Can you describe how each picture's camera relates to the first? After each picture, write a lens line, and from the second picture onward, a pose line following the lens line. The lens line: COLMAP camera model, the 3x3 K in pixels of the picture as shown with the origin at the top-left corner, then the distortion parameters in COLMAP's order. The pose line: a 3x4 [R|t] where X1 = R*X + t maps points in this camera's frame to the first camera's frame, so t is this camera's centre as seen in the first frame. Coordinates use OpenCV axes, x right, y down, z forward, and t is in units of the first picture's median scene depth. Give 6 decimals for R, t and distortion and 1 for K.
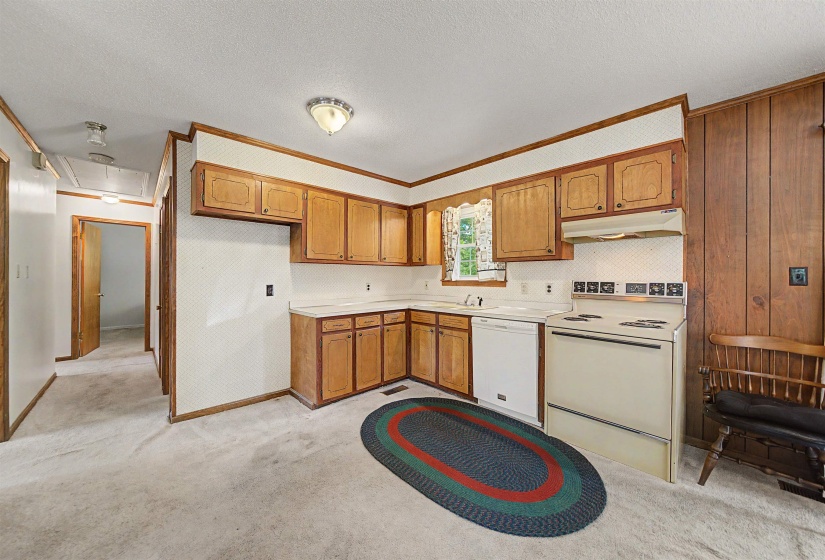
lens RADIAL K [[297.8, 0, 409.3], [0, 297.8, 277.6], [0, 0, 1]] dist [0.001356, 0.000014]
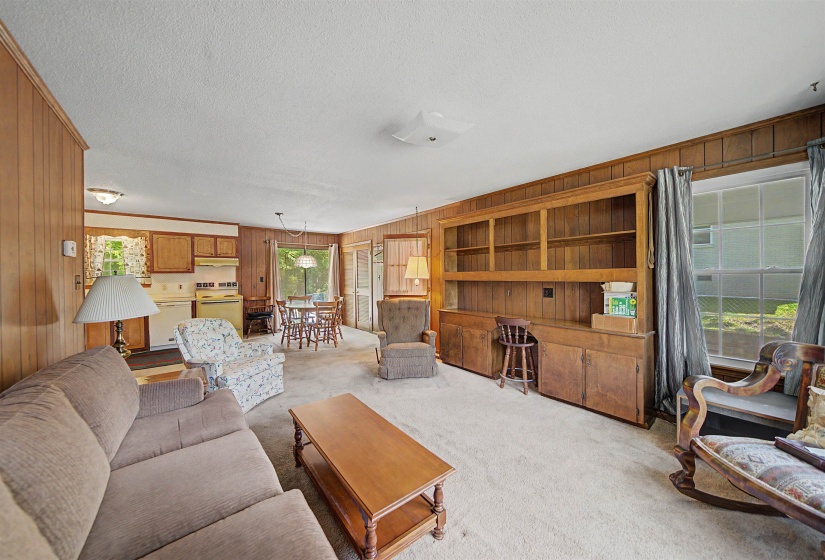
lens RADIAL K [[297.8, 0, 408.8], [0, 297.8, 276.2], [0, 0, 1]] dist [0.001356, 0.000014]
pose [[0.095861, -0.008561, 0.995358, -1.695785], [0.011547, 0.999905, 0.007488, -0.040012], [-0.995328, 0.010775, 0.095951, -0.904072]]
